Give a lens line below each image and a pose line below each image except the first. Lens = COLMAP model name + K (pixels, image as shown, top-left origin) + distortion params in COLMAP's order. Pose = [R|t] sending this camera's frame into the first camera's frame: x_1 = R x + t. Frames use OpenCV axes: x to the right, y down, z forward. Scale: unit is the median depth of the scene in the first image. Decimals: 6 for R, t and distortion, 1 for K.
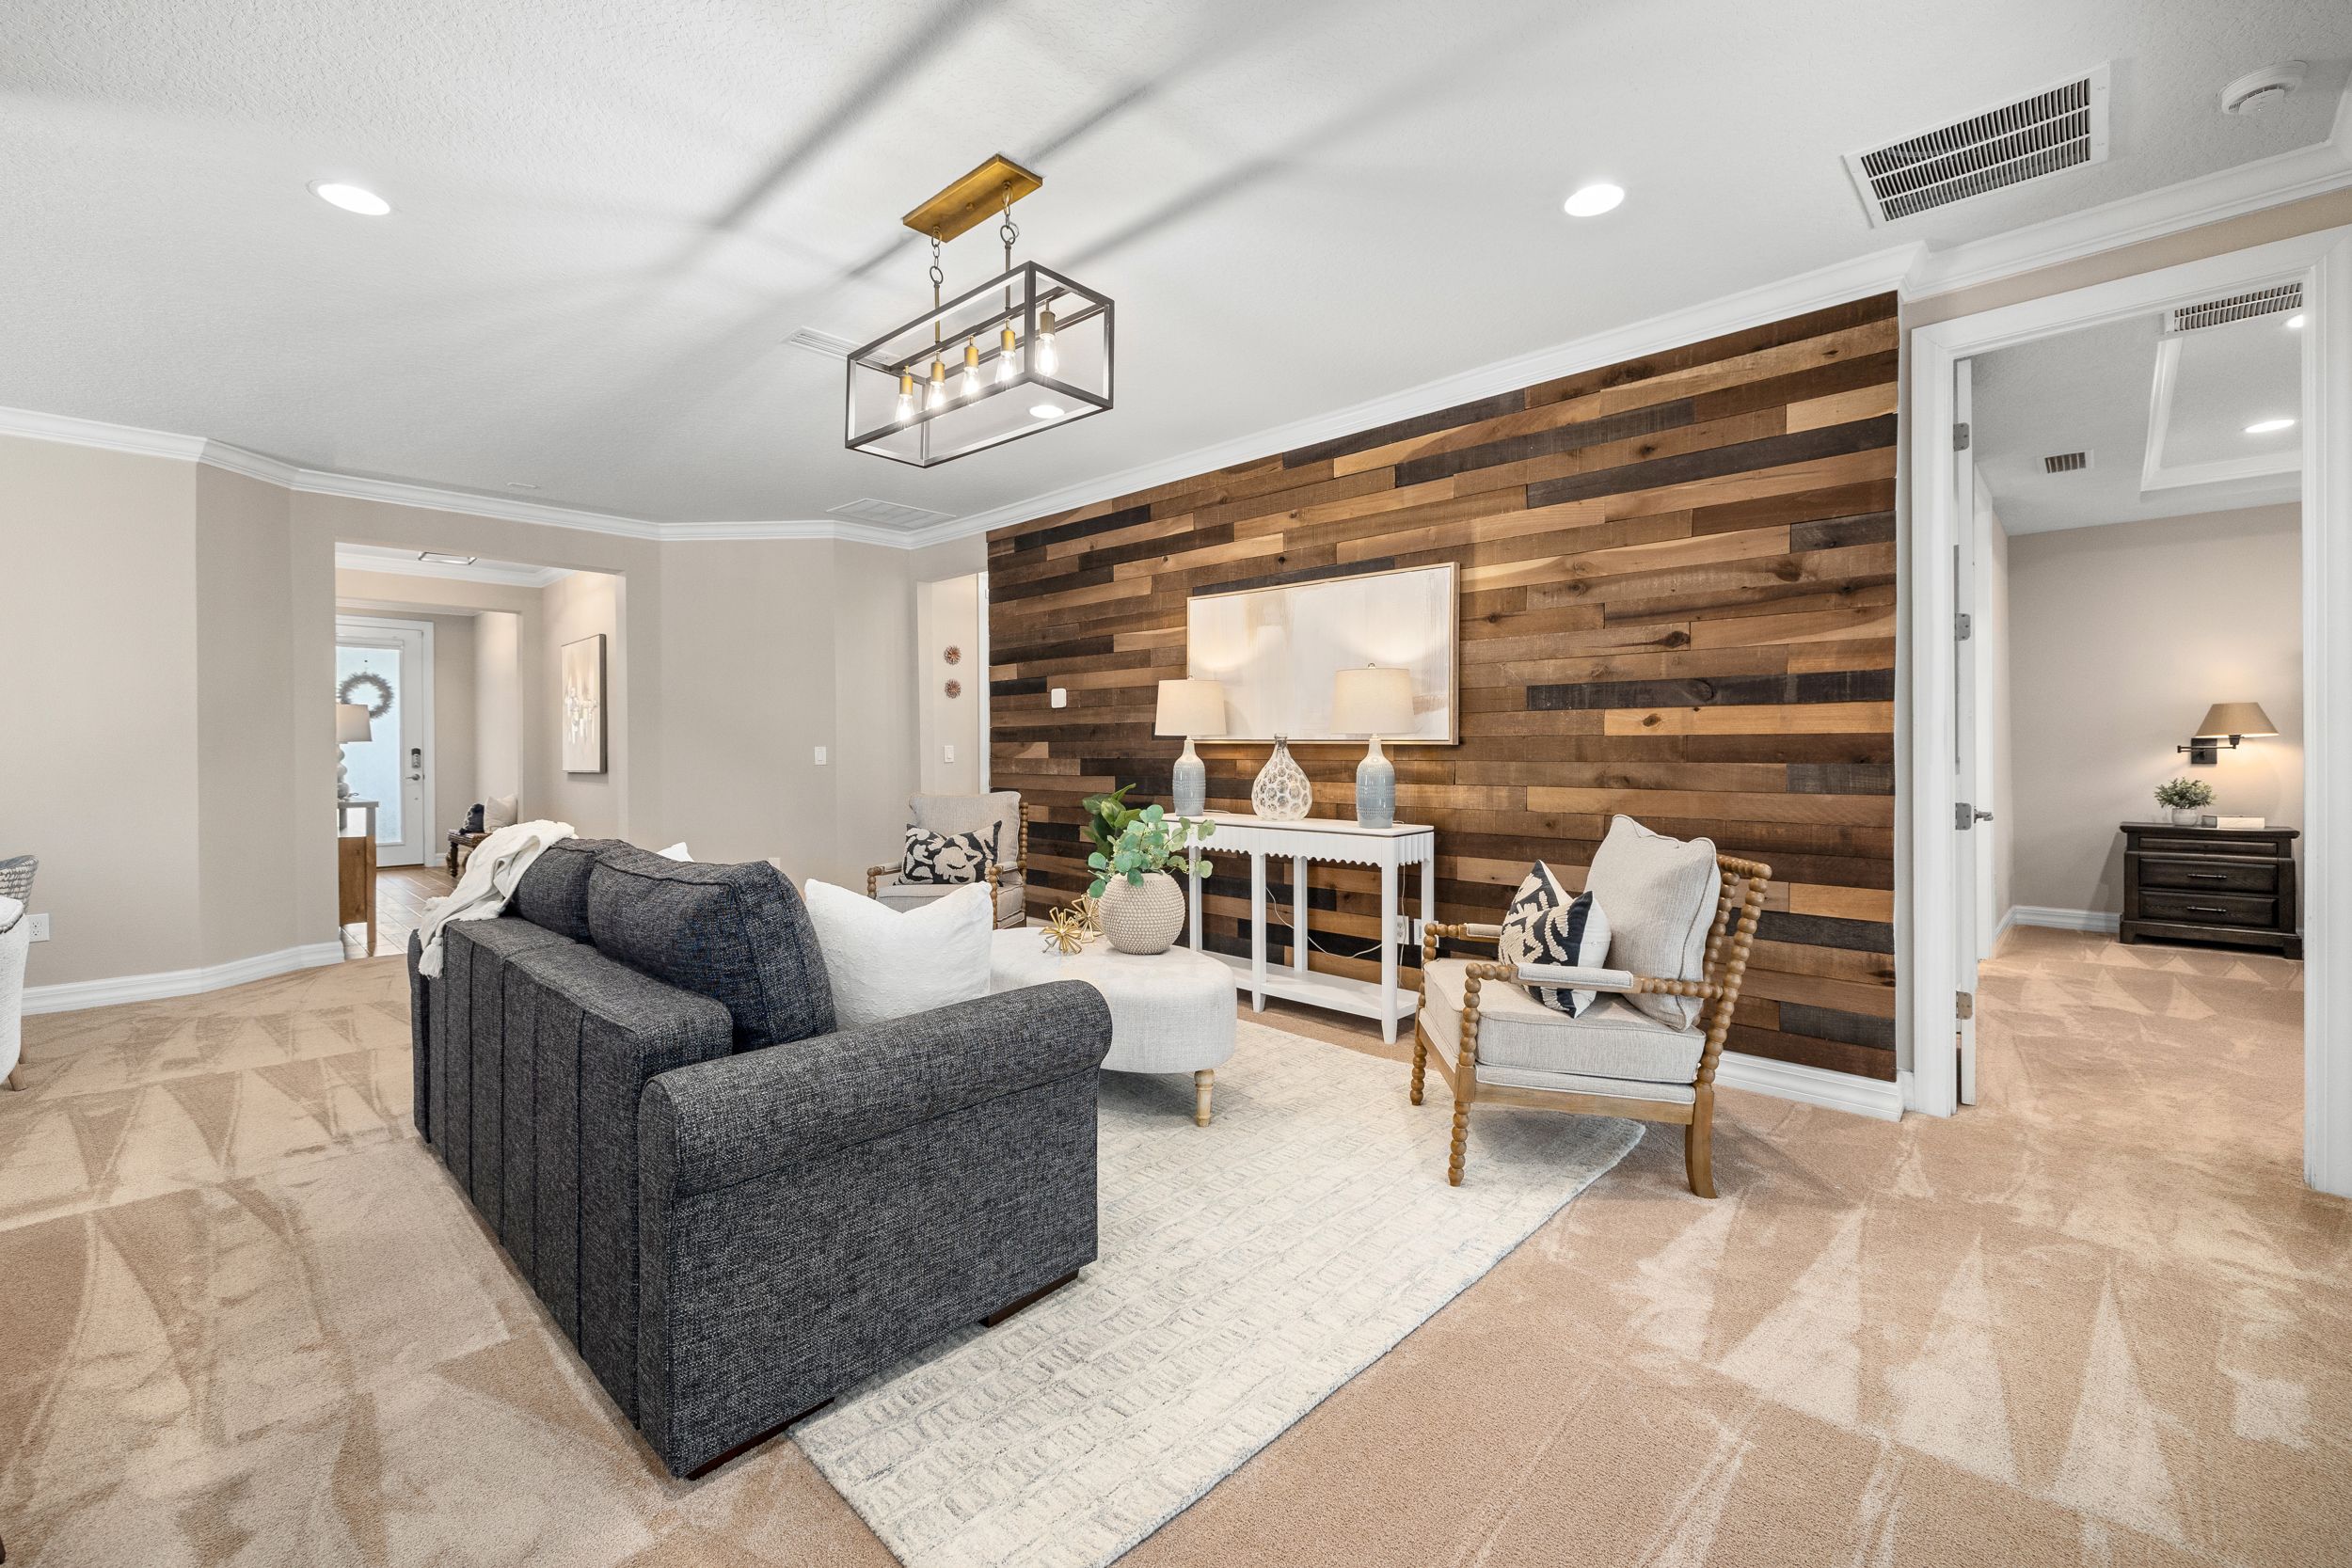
lens RADIAL K [[987.8, 0, 1169.7], [0, 987.8, 755.8], [0, 0, 1]] dist [0.000155, -0.000407]
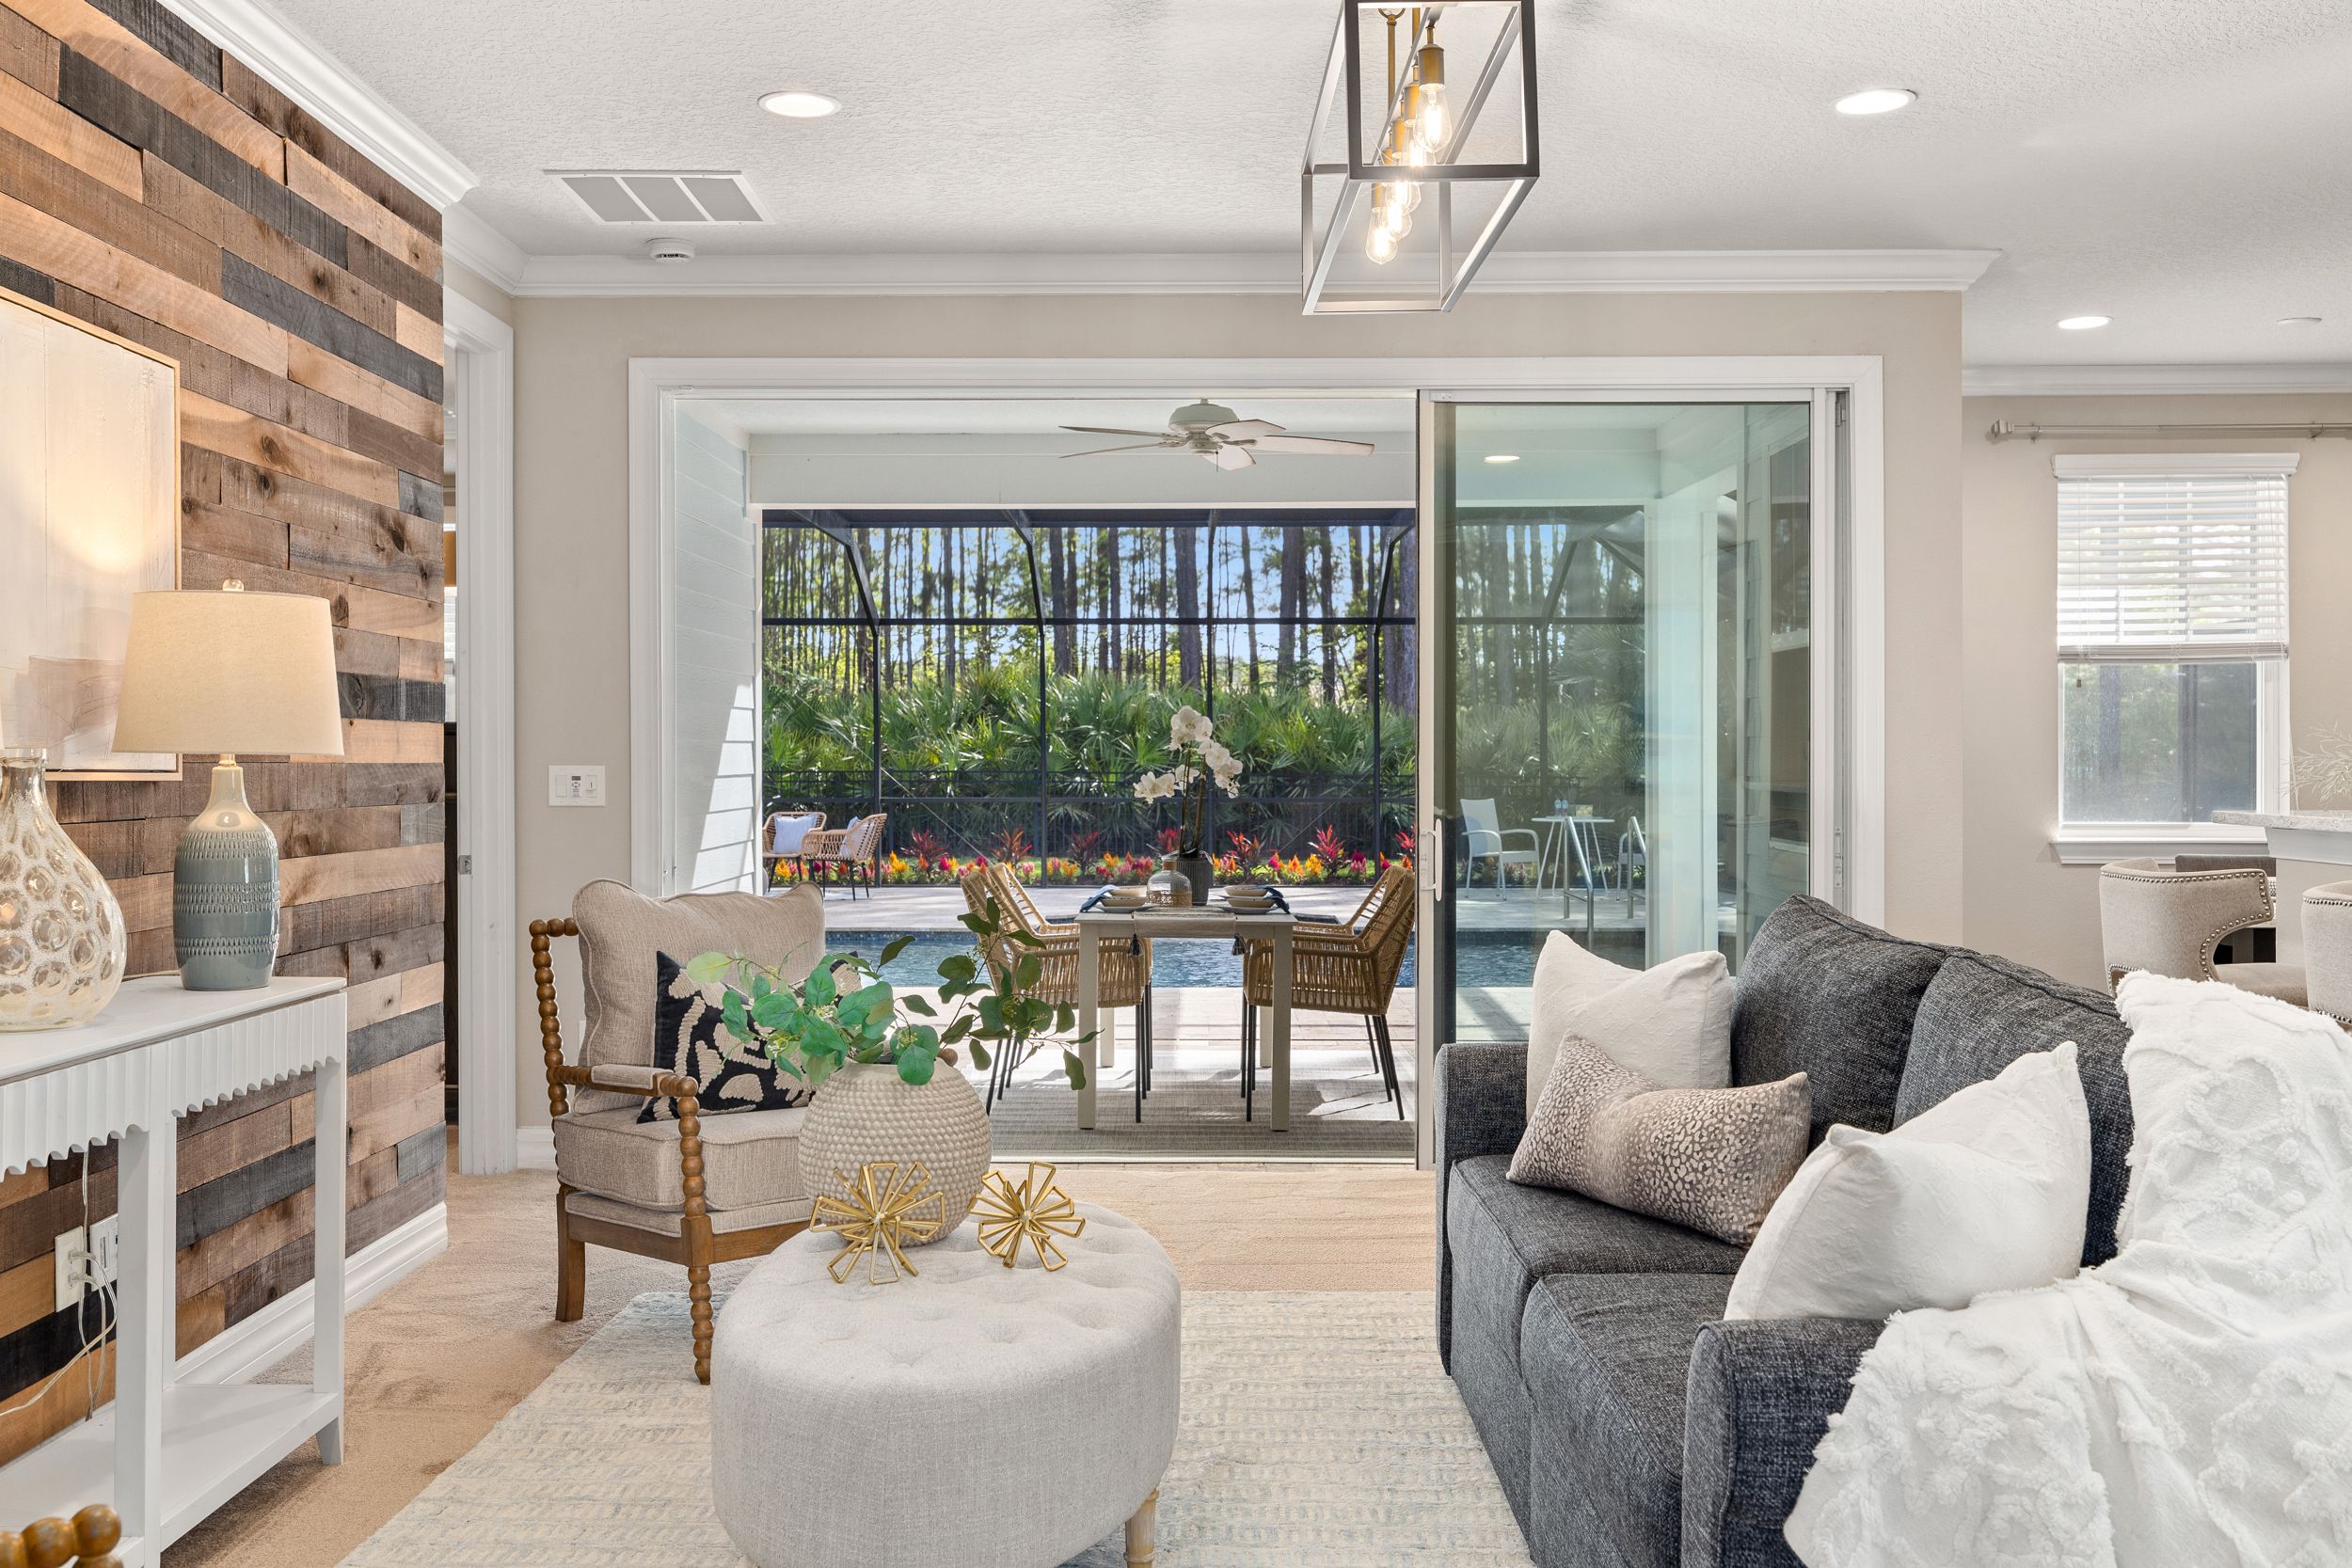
lens RADIAL K [[2063.4, 0, 1160.7], [0, 2063.4, 775.6], [0, 0, 1]] dist [-0.004832, 0.014506]
pose [[-0.683753, -0.000536, 0.729713, -0.661897], [0.009717, 0.999904, 0.009839, -0.017925], [-0.729649, 0.013818, -0.683683, 1.287163]]
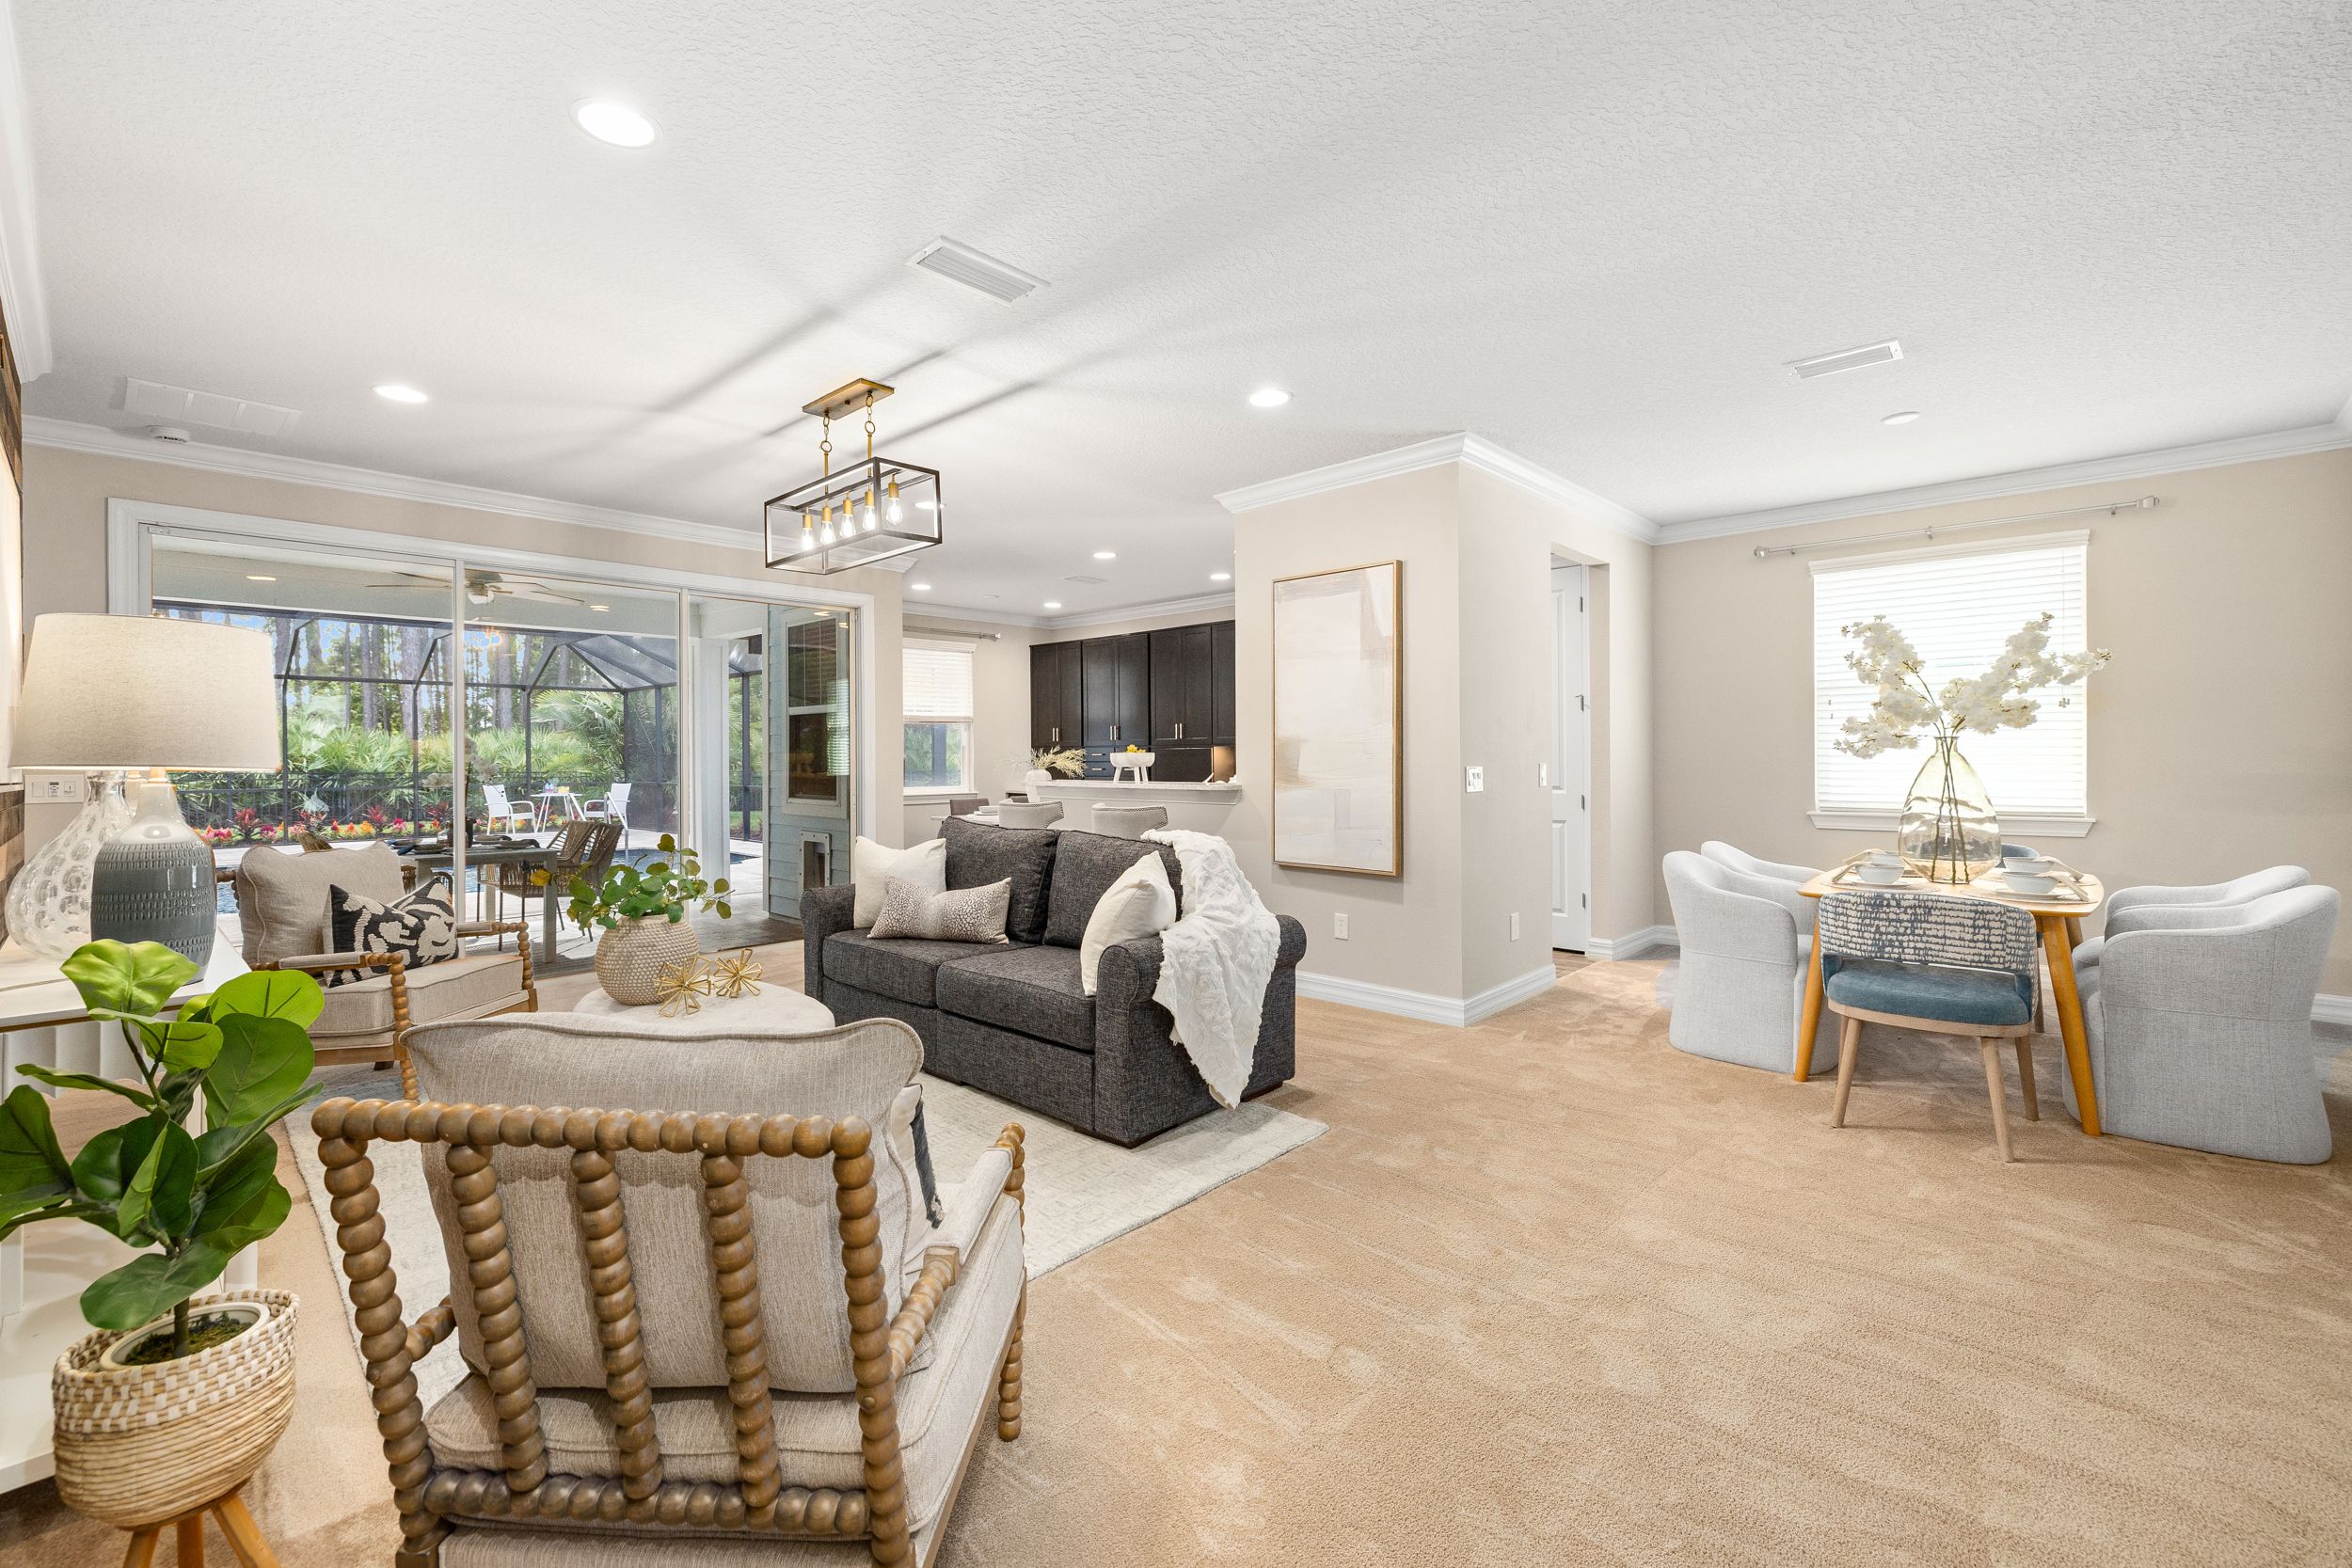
lens RADIAL K [[987.8, 0, 1163.0], [0, 987.8, 760.9], [0, 0, 1]] dist [0.000155, -0.000407]
pose [[-0.999934, 0.011370, -0.001569, -0.428022], [0.011350, 0.999860, 0.012255, -0.028309], [0.001708, 0.012236, -0.999924, 1.600835]]
